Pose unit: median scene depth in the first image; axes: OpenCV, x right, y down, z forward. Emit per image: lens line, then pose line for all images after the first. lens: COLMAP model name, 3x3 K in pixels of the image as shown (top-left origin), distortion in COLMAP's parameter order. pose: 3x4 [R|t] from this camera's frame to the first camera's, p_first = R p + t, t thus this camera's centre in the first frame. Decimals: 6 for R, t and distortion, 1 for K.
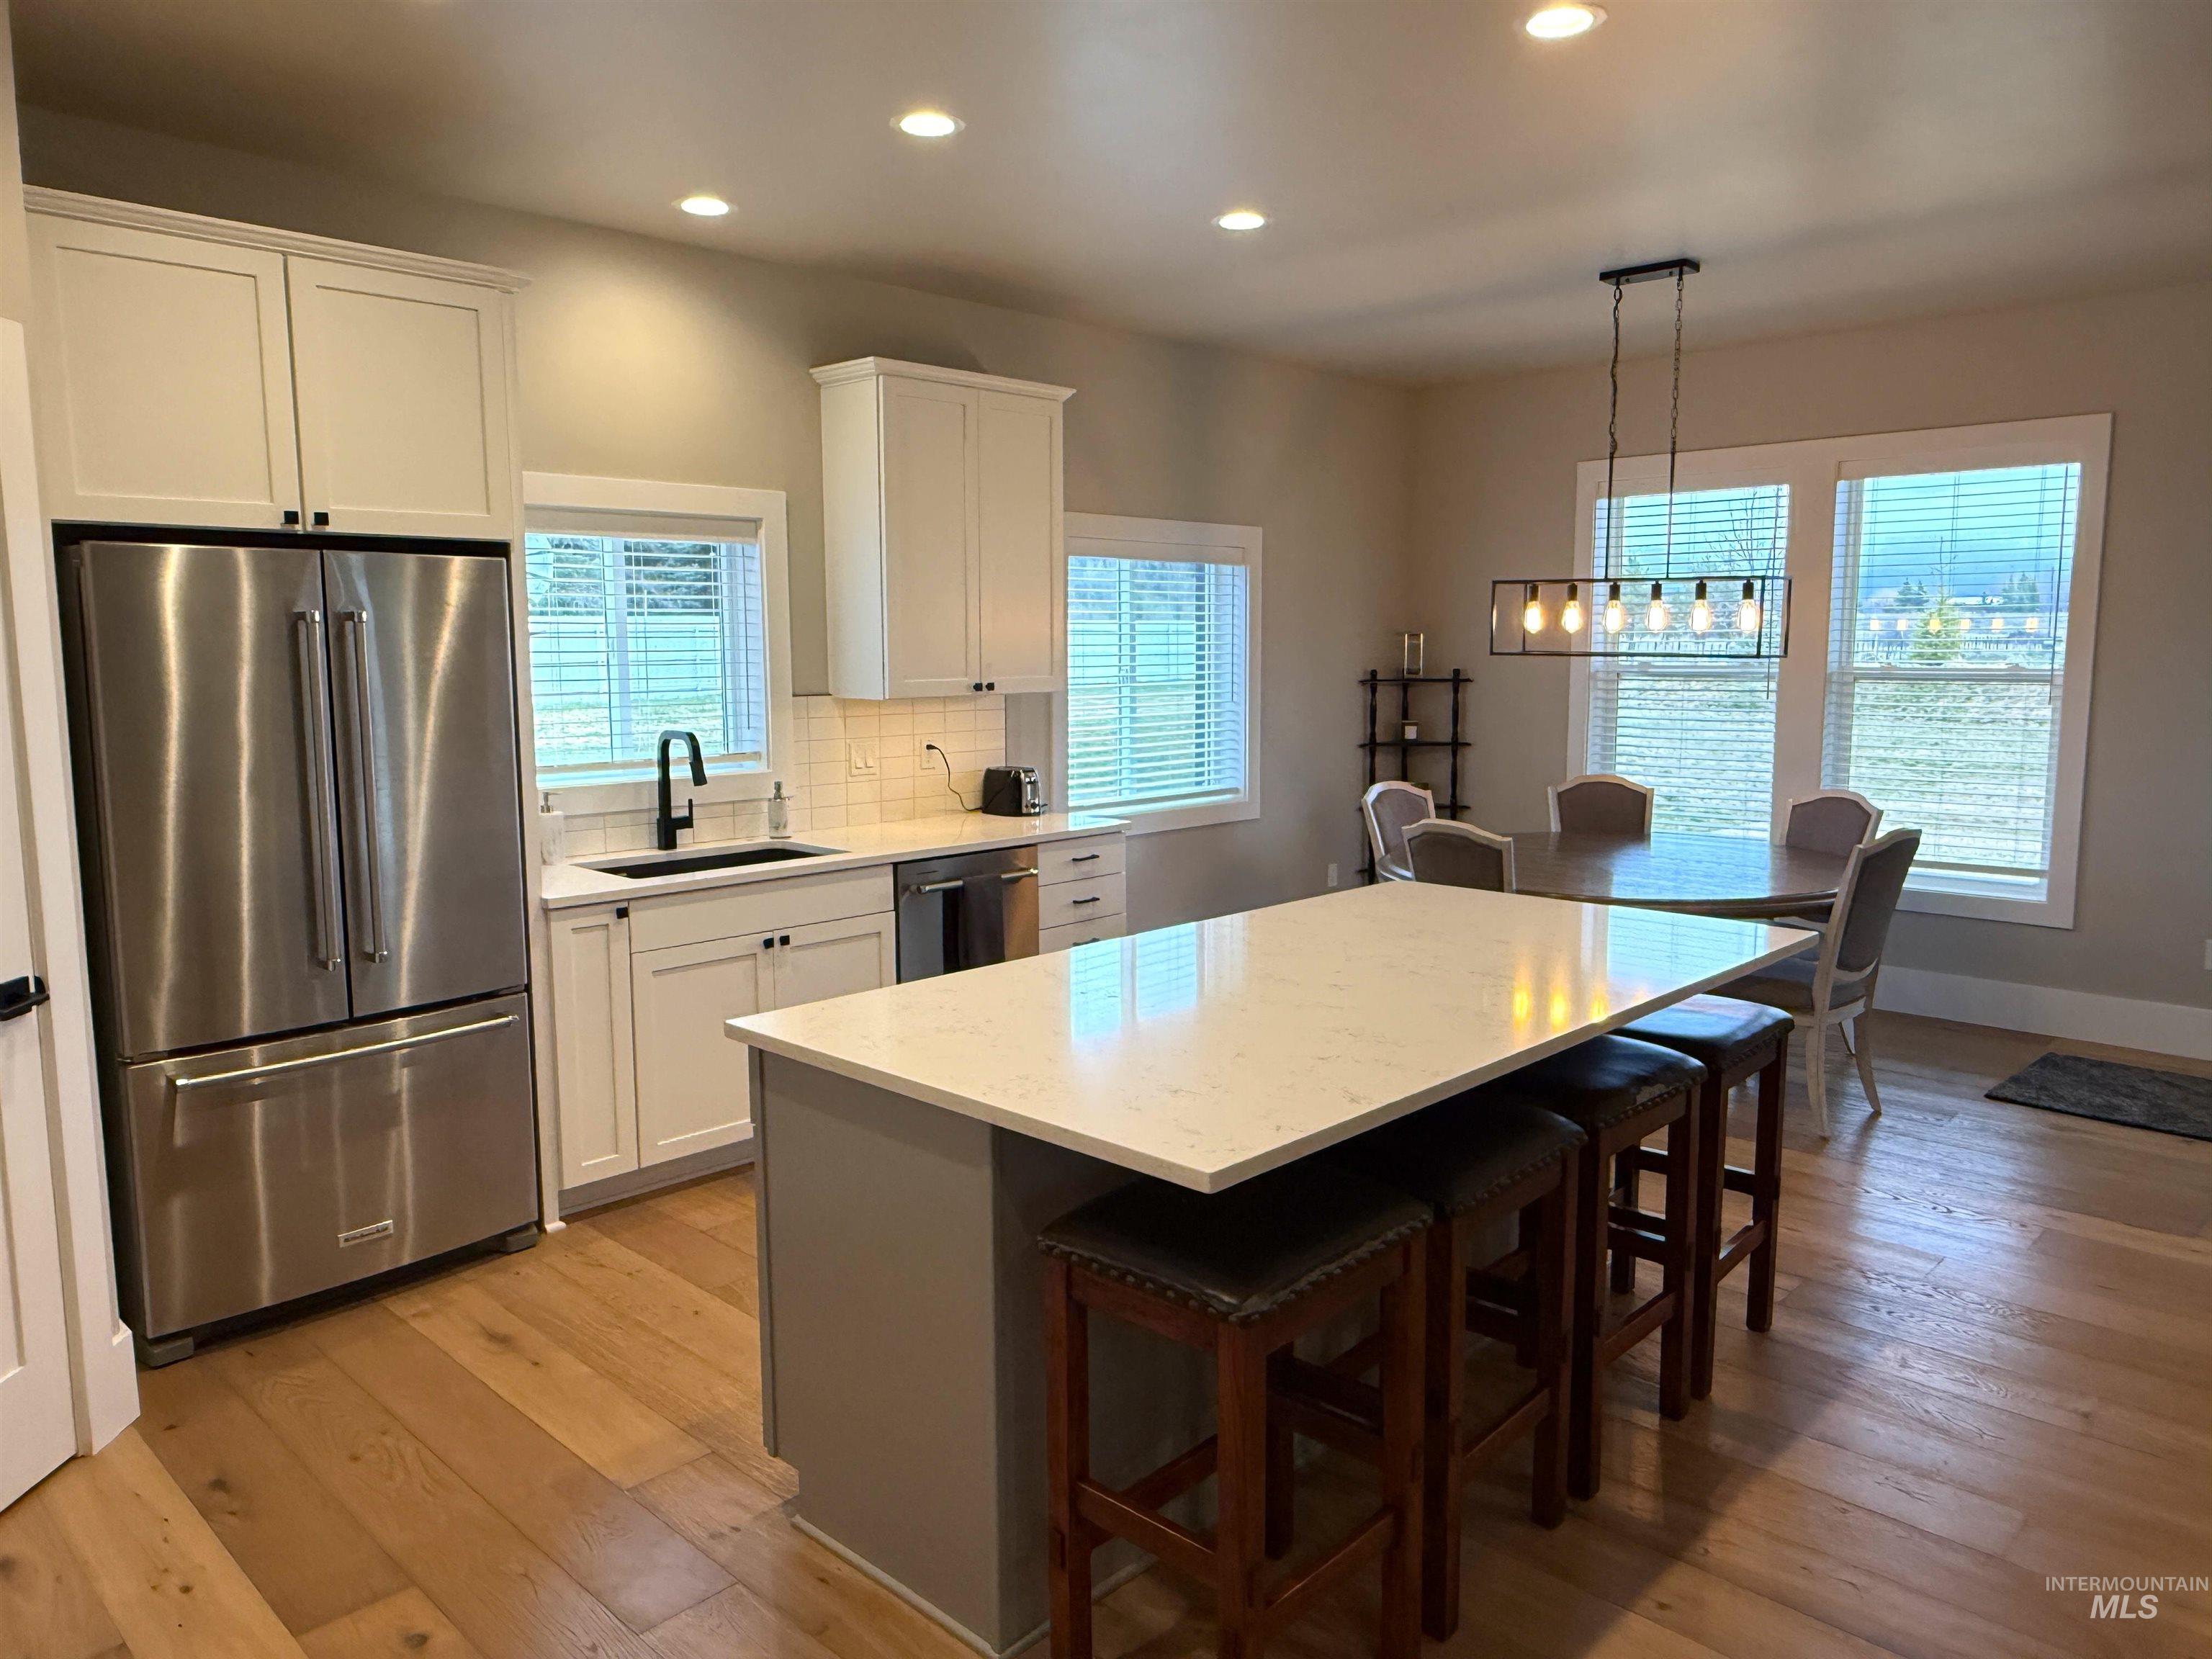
lens RADIAL K [[1513.7, 0, 1106.0], [0, 1513.7, 829.5], [0, 0, 1]] dist [-0.003877, -0.002802]
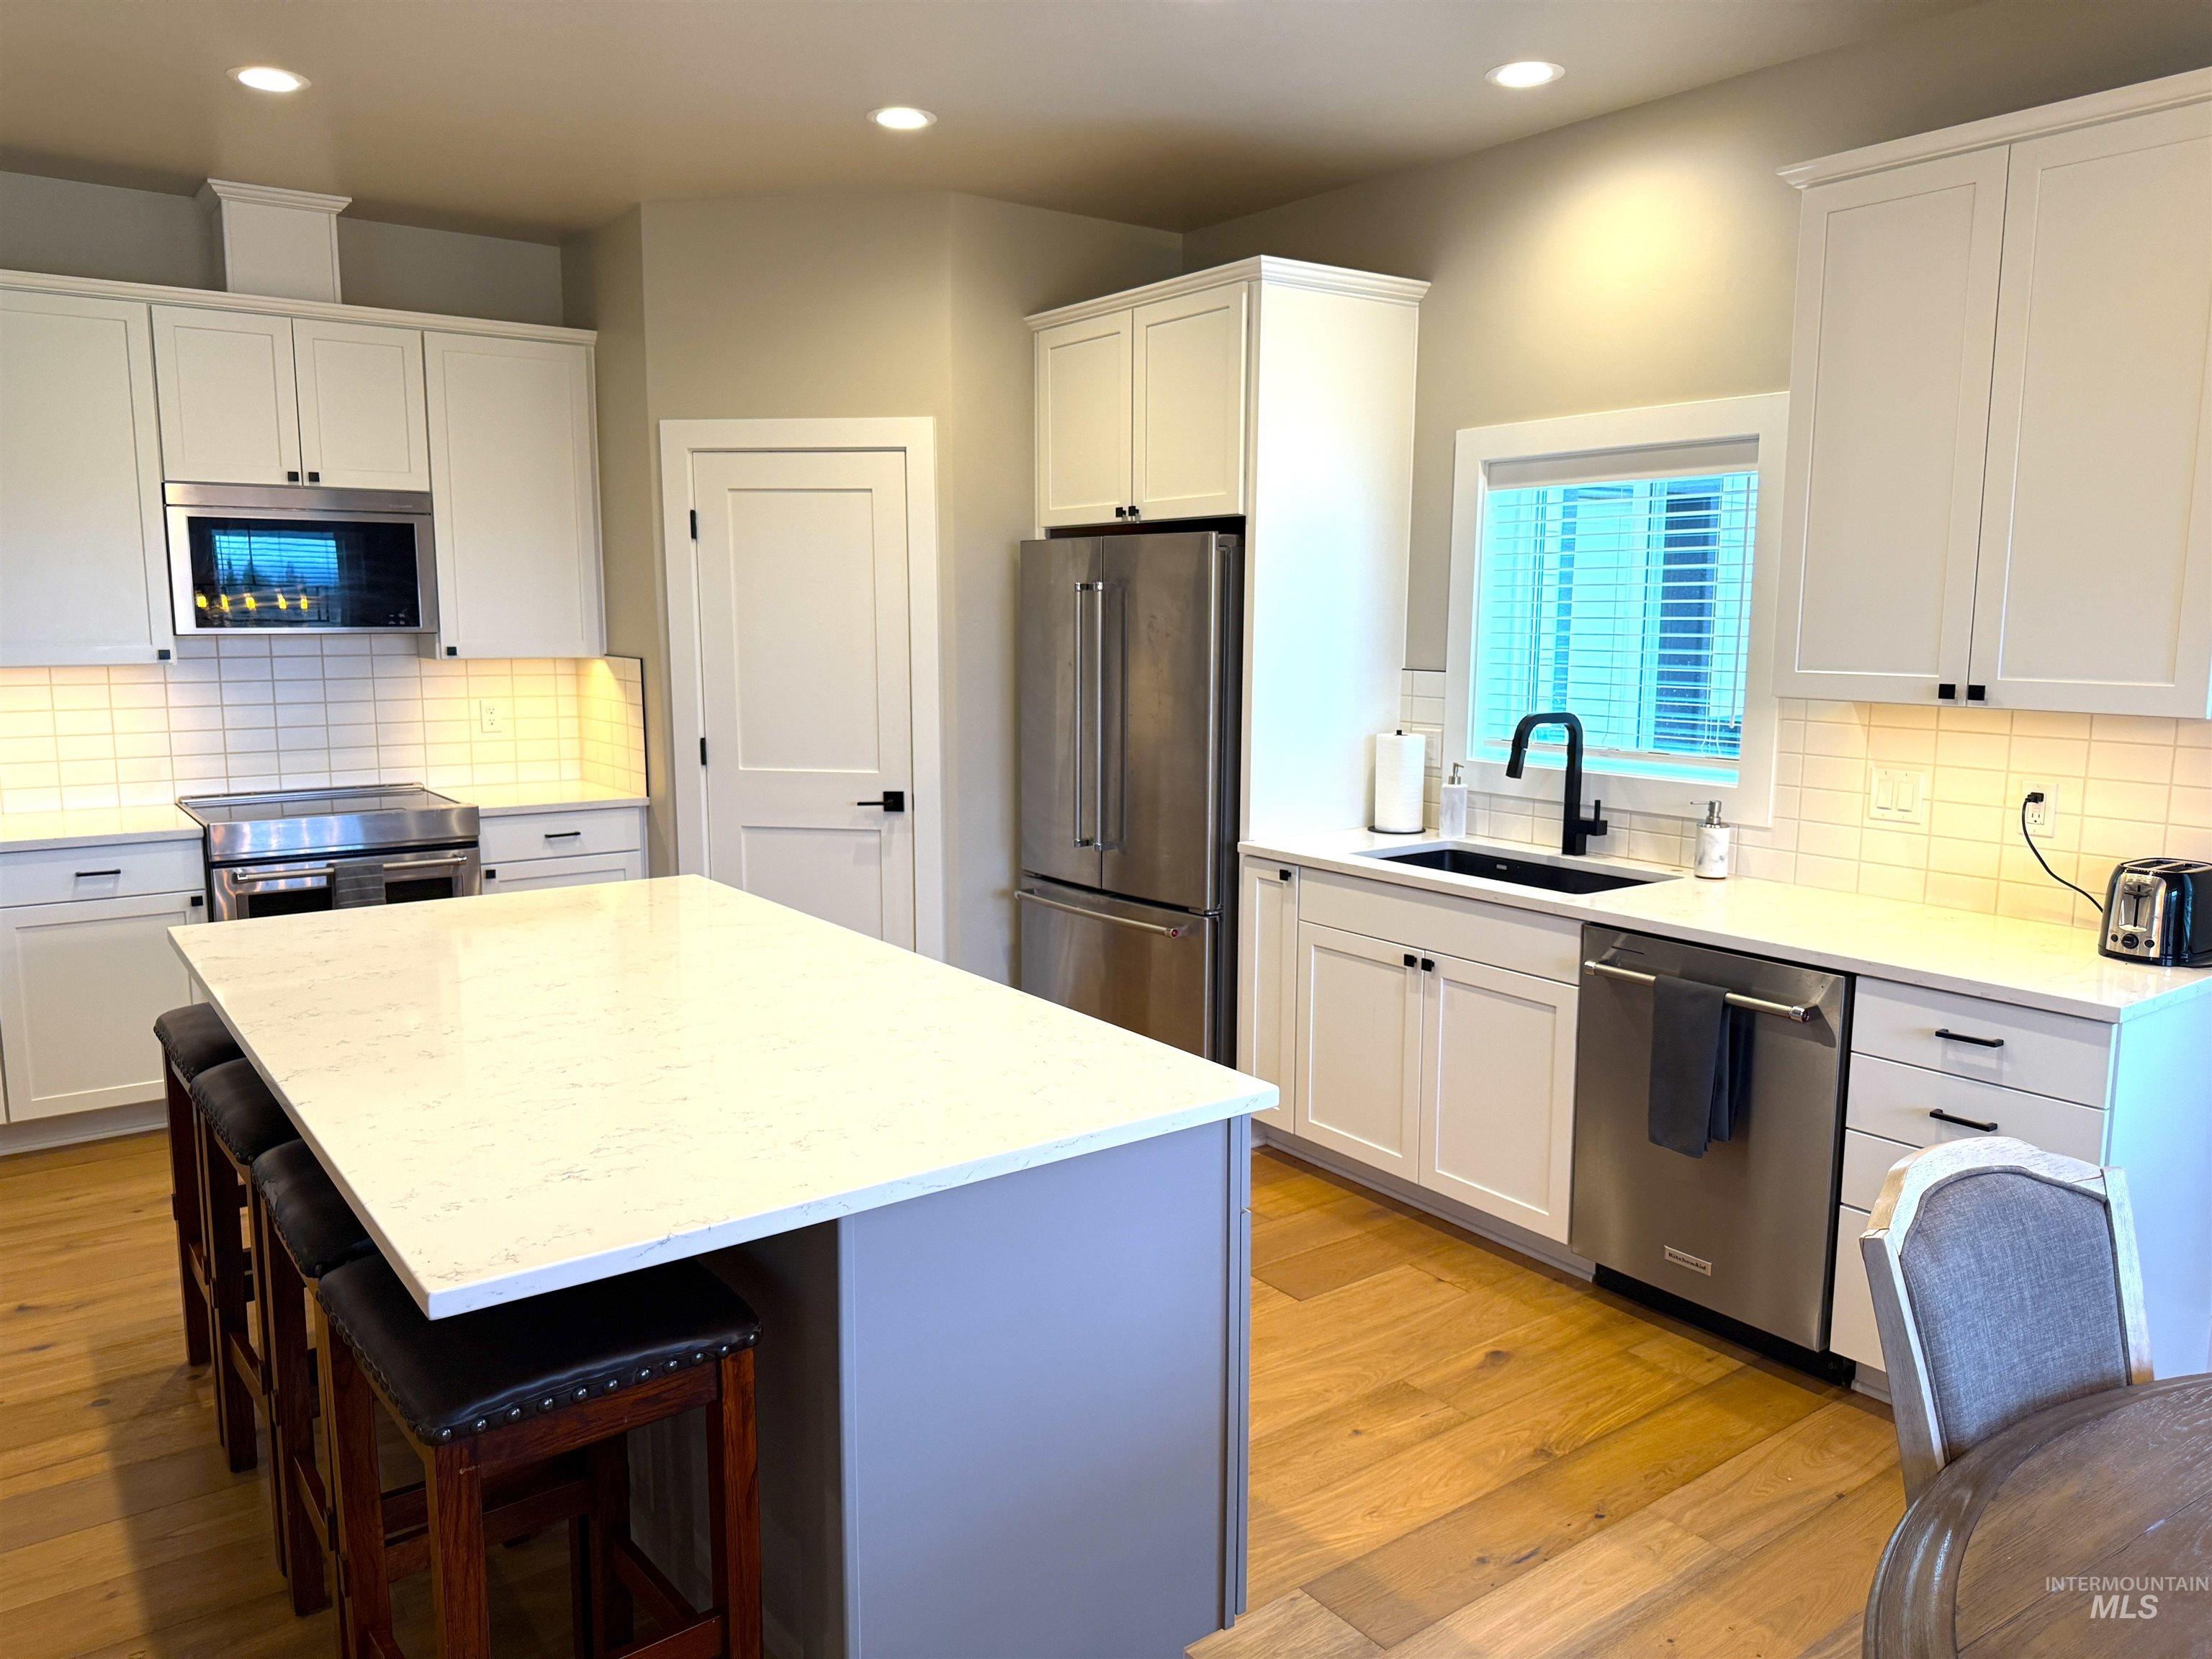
lens RADIAL K [[1590.3, 0, 1106.0], [0, 1590.3, 829.5], [0, 0, 1]] dist [0.136489, -0.213161]
pose [[-0.174954, 0.142839, -0.974160, 0.621366], [-0.125017, 0.978189, 0.165882, -0.115388], [0.976607, 0.150808, -0.153281, 0.874929]]
